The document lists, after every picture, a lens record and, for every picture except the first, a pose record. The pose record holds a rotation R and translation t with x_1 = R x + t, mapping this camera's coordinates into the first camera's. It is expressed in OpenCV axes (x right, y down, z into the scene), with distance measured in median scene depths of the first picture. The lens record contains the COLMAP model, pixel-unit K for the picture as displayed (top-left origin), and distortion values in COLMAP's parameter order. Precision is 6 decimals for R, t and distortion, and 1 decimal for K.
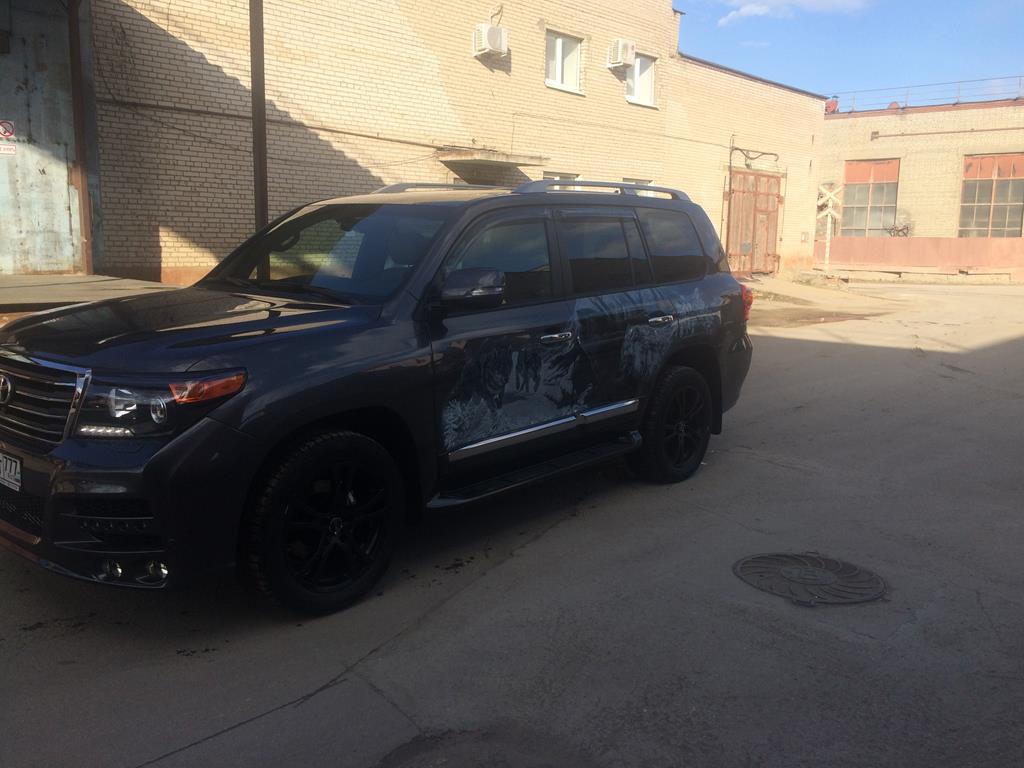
lens RADIAL K [[883.2, 0, 512.0], [0, 883.2, 384.0], [0, 0, 1]] dist [0.082424, -0.116216]
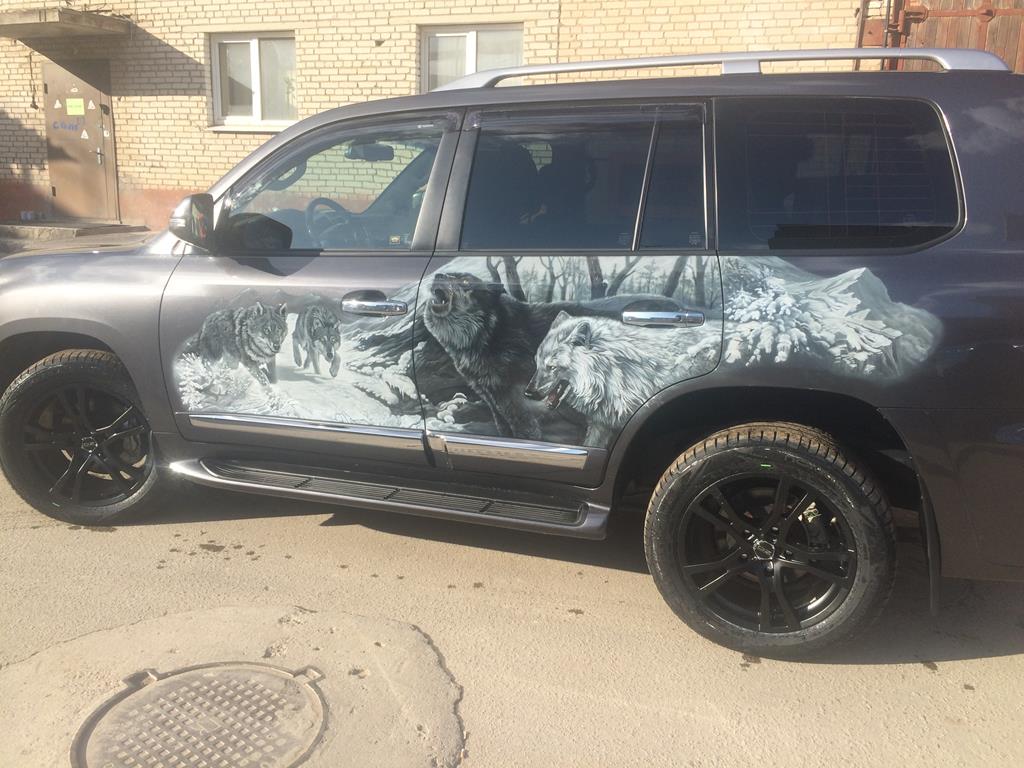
lens RADIAL K [[883.2, 0, 512.0], [0, 883.2, 384.0], [0, 0, 1]] dist [0.082424, -0.116216]
pose [[0.350718, 0.196795, -0.915570, 0.674498], [-0.164306, 0.975436, 0.146724, -0.104943], [0.921954, 0.098975, 0.374438, 0.796758]]
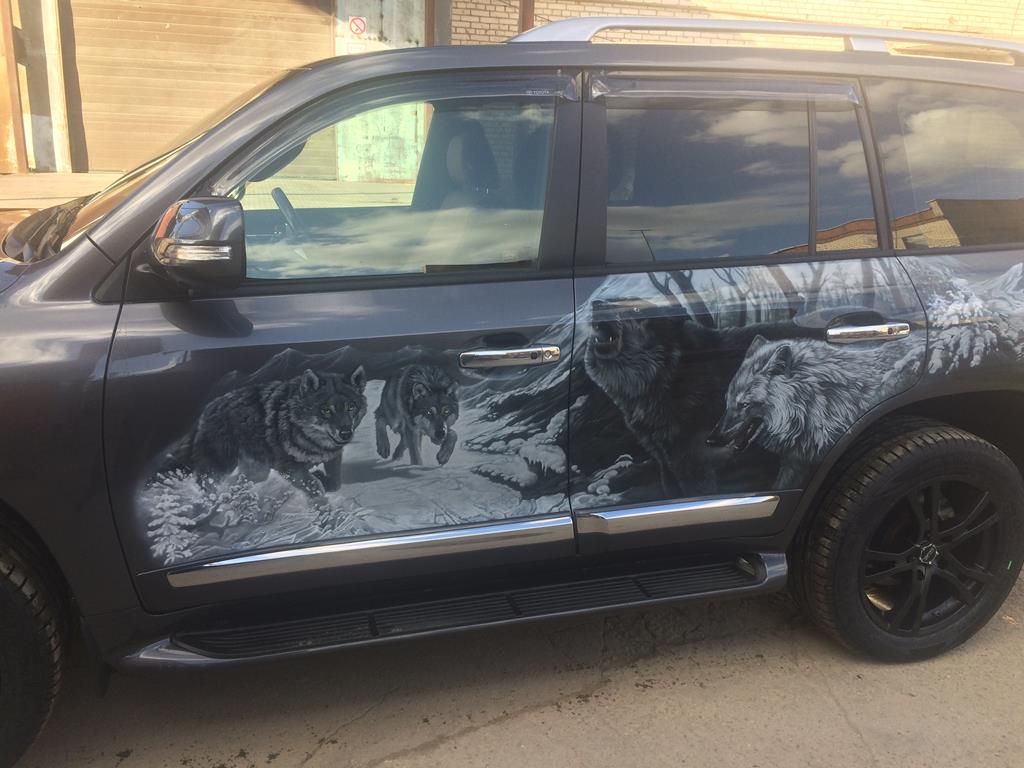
lens RADIAL K [[883.2, 0, 512.0], [0, 883.2, 384.0], [0, 0, 1]] dist [0.082424, -0.116216]
pose [[0.843951, 0.155957, -0.513249, 0.275912], [-0.108712, 0.986675, 0.121055, -0.089133], [0.525289, -0.046368, 0.849660, 0.562994]]
